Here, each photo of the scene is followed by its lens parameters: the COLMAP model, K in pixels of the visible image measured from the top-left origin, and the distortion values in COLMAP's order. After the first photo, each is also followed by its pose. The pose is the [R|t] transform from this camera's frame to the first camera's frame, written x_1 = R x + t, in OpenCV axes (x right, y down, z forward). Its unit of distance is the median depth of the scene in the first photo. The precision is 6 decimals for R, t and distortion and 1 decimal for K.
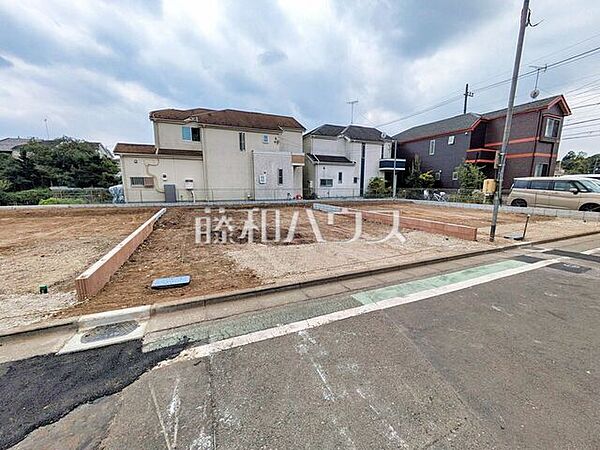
lens RADIAL K [[238.3, 0, 302.2], [0, 238.3, 224.2], [0, 0, 1]] dist [-0.003430, 0.002720]
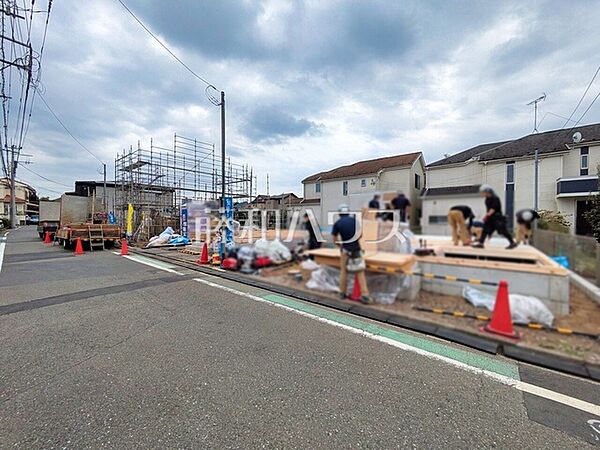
lens RADIAL K [[238.3, 0, 302.2], [0, 238.3, 224.2], [0, 0, 1]] dist [-0.003430, 0.002720]
pose [[0.451968, 0.012224, -0.891950, 0.638186], [-0.149602, 0.986783, -0.062283, -0.039815], [0.879400, 0.161588, 0.447823, 0.228648]]
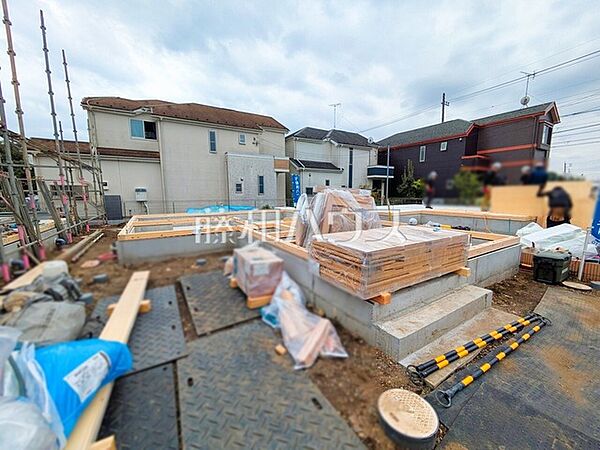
lens RADIAL K [[238.3, 0, 302.2], [0, 238.3, 224.2], [0, 0, 1]] dist [-0.003430, 0.002720]
pose [[0.991344, -0.020395, 0.129697, -0.053193], [0.024785, 0.999170, -0.032331, -0.029590], [-0.128930, 0.035266, 0.991026, 0.149457]]
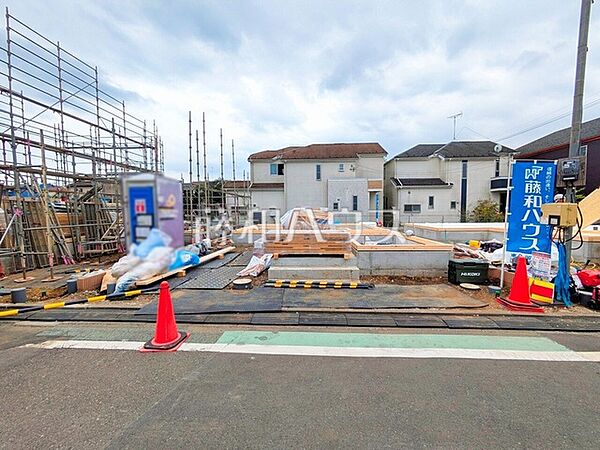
lens RADIAL K [[238.3, 0, 302.2], [0, 238.3, 224.2], [0, 0, 1]] dist [-0.003430, 0.002720]
pose [[0.891424, 0.015286, -0.452913, 0.142355], [-0.063559, 0.993769, -0.091556, -0.009428], [0.448692, 0.110402, 0.886841, 0.038424]]
